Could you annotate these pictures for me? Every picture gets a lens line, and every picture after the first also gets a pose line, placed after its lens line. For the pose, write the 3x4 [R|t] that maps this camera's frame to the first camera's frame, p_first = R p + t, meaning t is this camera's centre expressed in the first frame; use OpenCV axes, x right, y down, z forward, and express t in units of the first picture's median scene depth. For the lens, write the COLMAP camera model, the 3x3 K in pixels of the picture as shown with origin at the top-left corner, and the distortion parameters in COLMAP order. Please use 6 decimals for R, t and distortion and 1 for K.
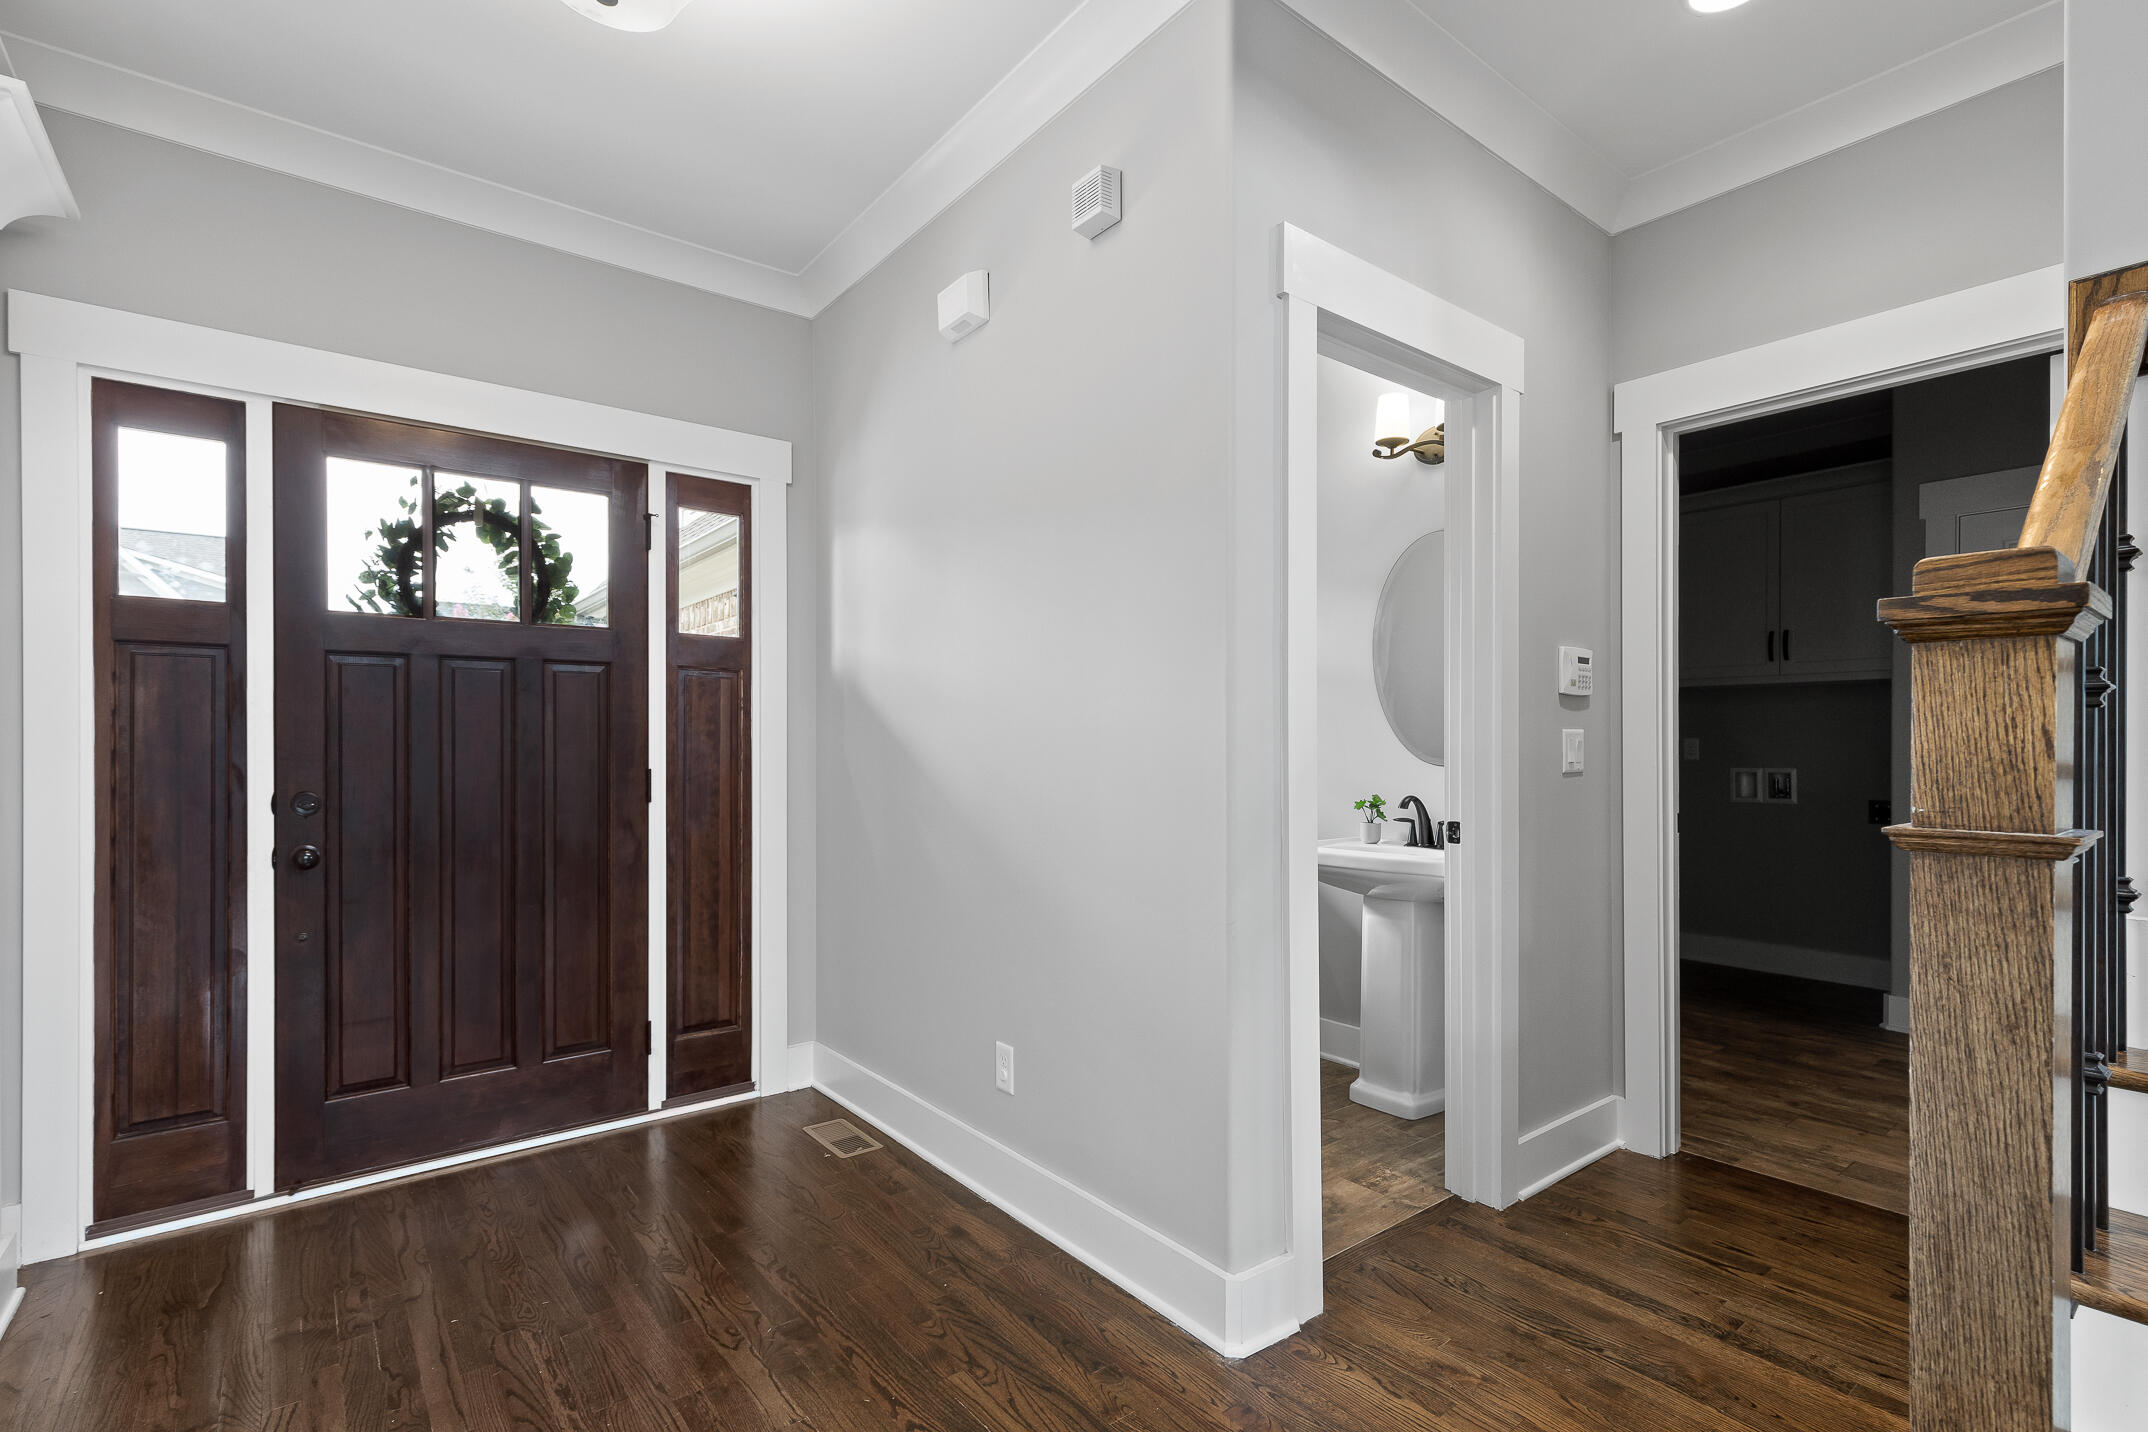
lens RADIAL K [[988.6, 0, 1073.1], [0, 988.6, 743.1], [0, 0, 1]] dist [-0.000148, -0.000100]
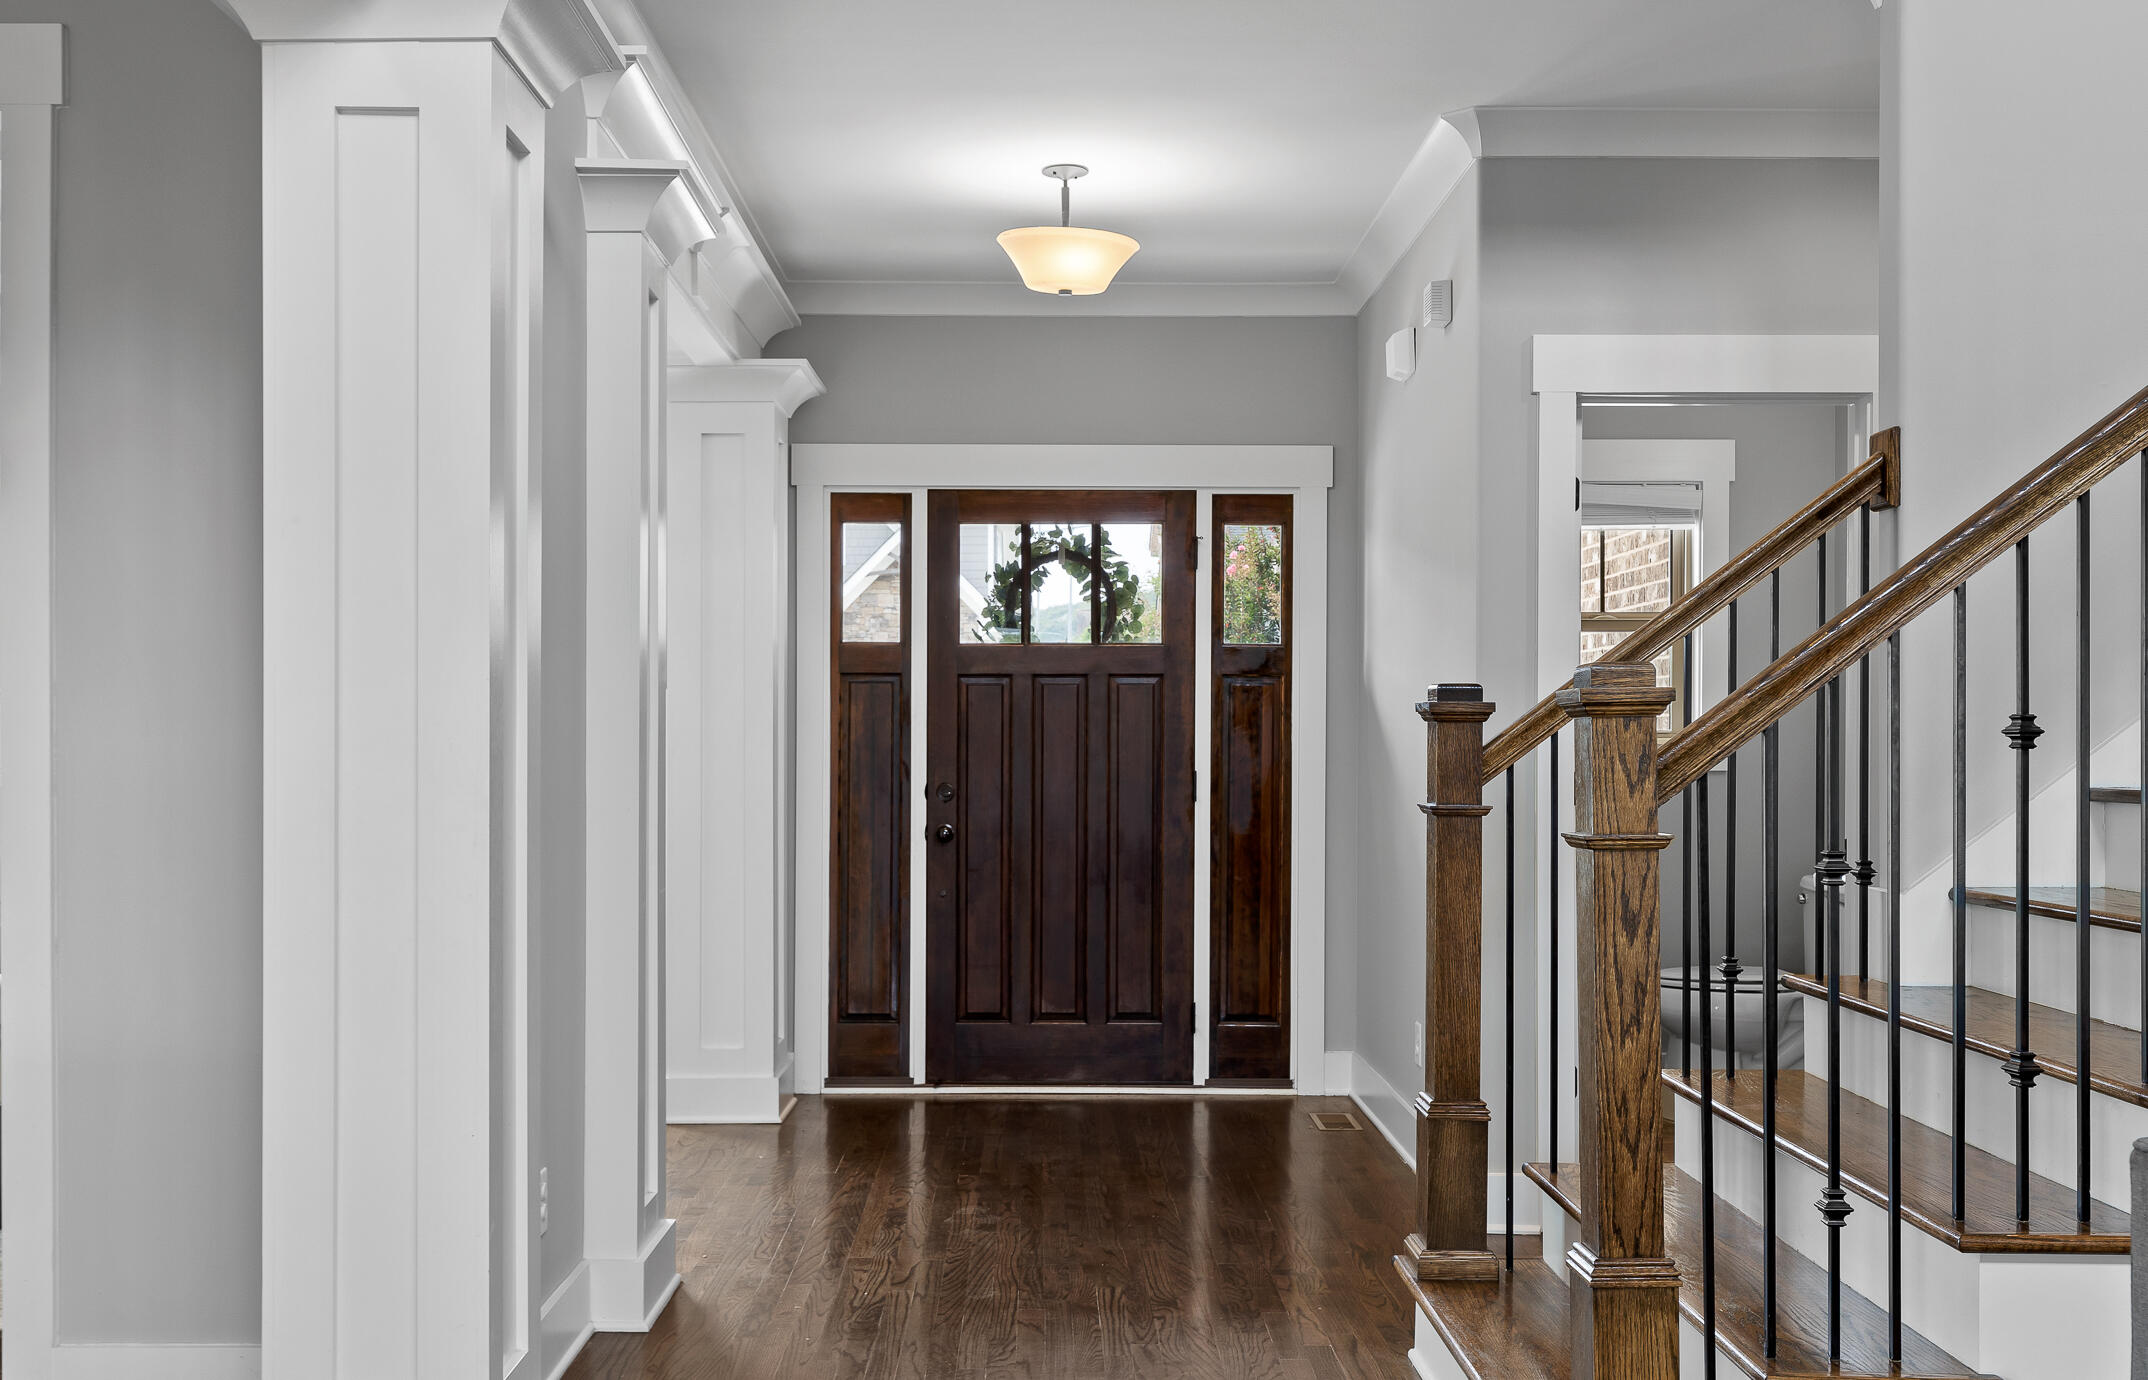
lens RADIAL K [[2090.4, 0, 1020.0], [0, 2090.4, 725.4], [0, 0, 1]] dist [-0.003026, 0.002204]
pose [[0.786120, 0.000790, -0.618074, 0.863578], [-0.004627, 0.999979, -0.004607, -0.012636], [0.618057, 0.006482, 0.786107, -0.952010]]
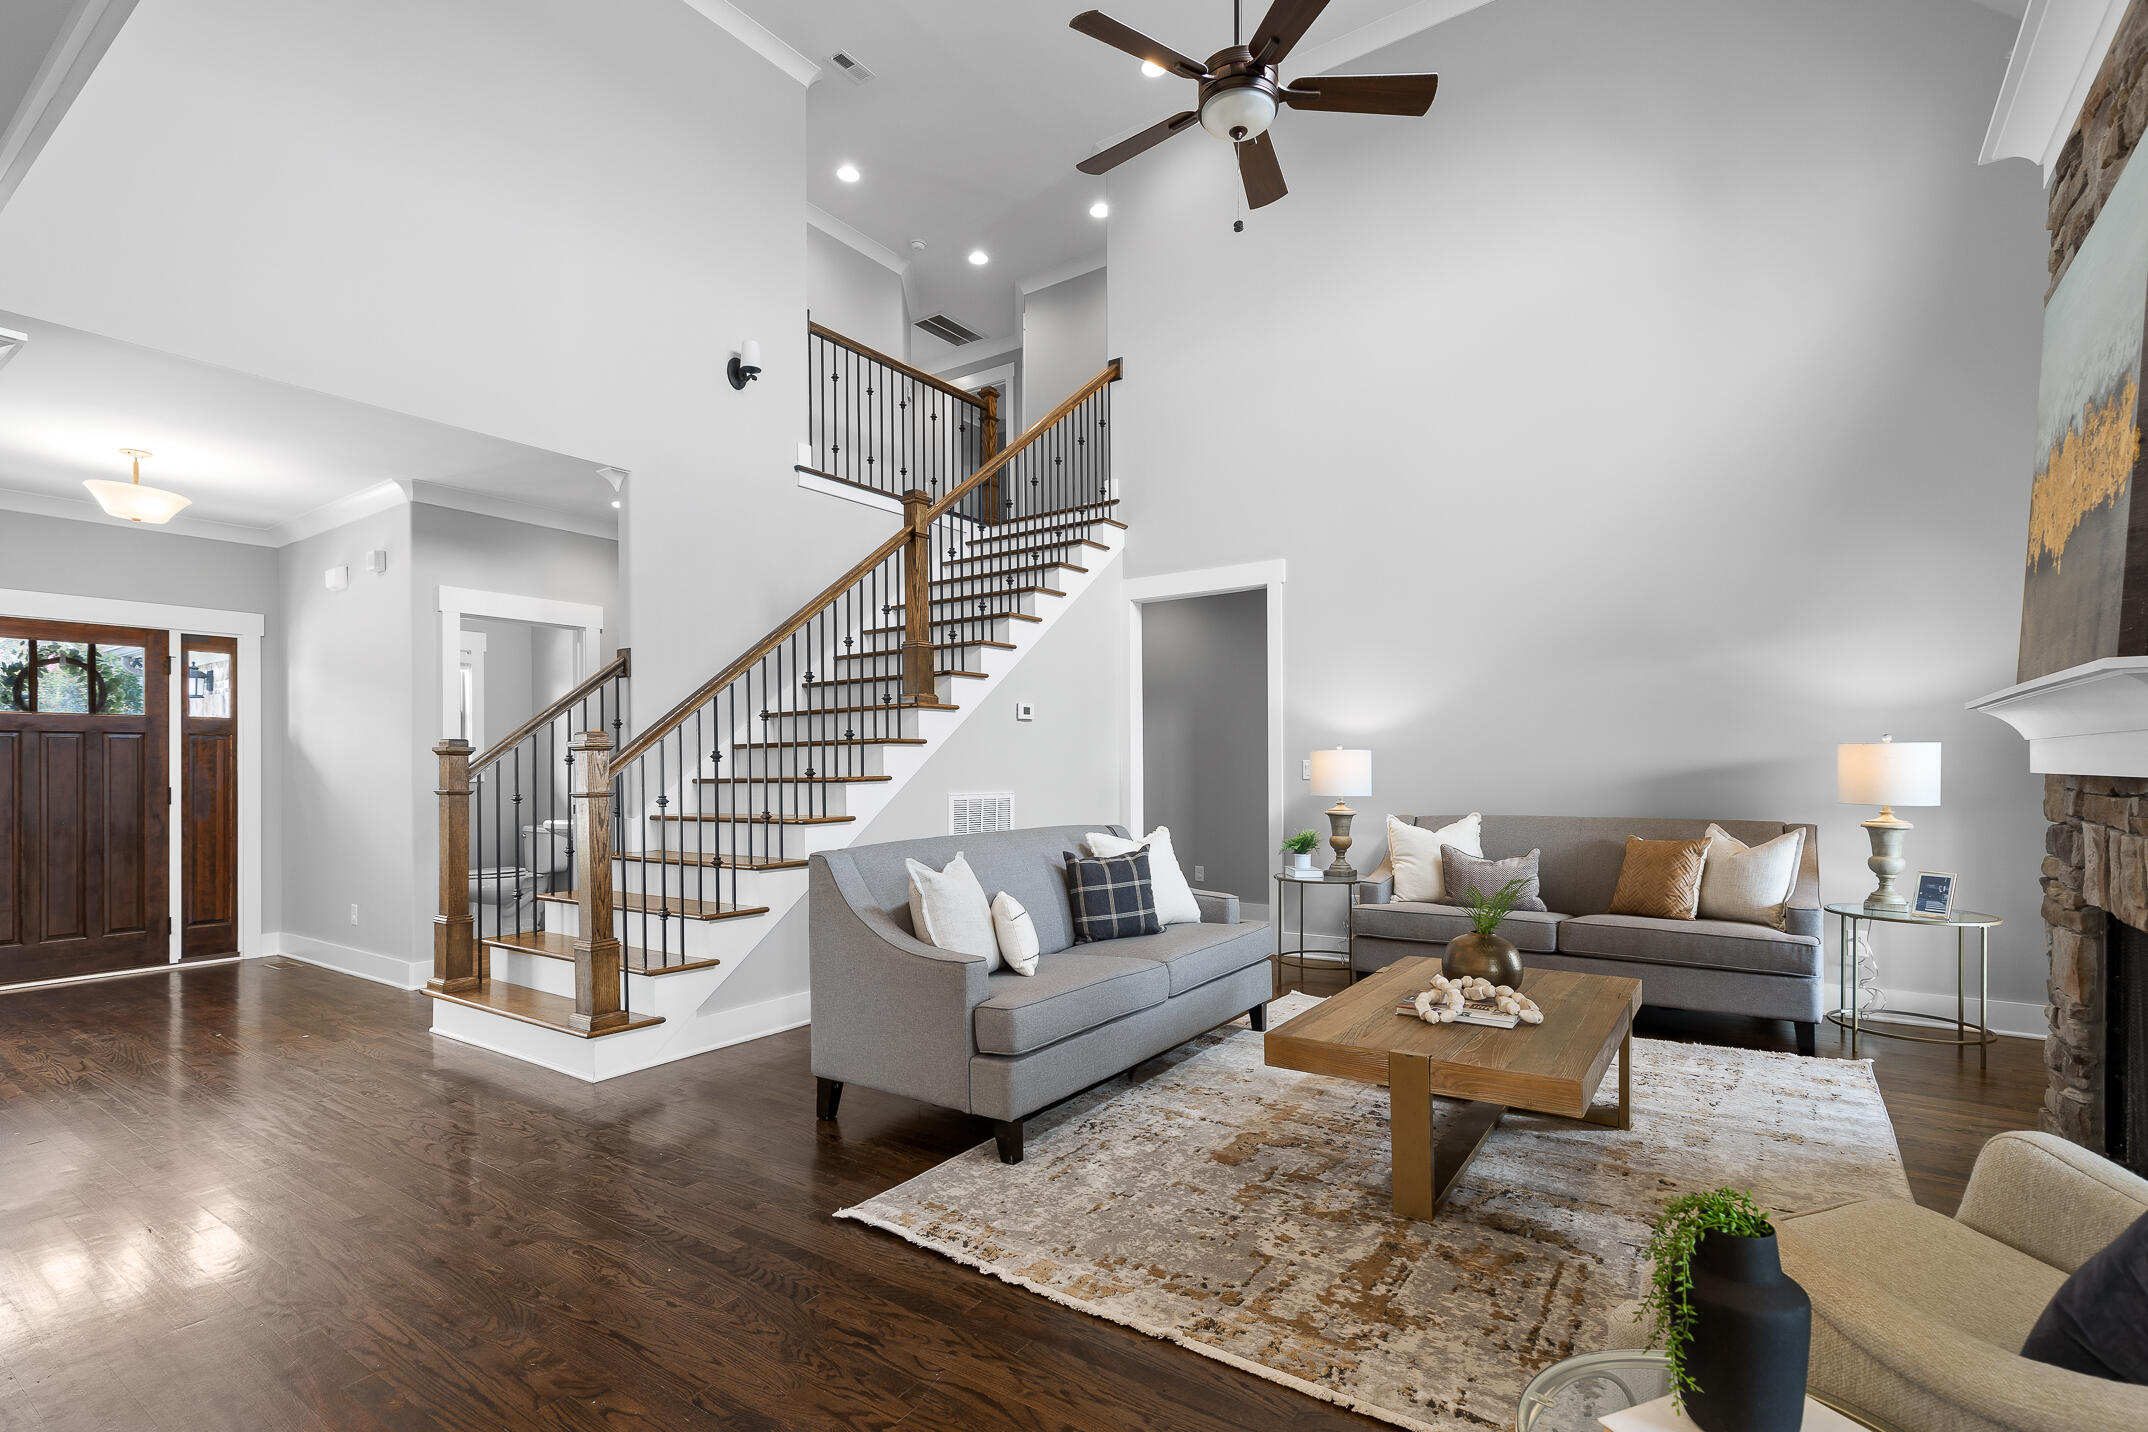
lens RADIAL K [[1002.7, 0, 1077.2], [0, 1002.7, 759.7], [0, 0, 1]] dist [0.003033, -0.000279]
pose [[0.955008, -0.005373, 0.296532, 0.706807], [0.008190, 0.999932, -0.008256, 0.003006], [-0.296467, 0.010313, 0.954987, -1.452768]]
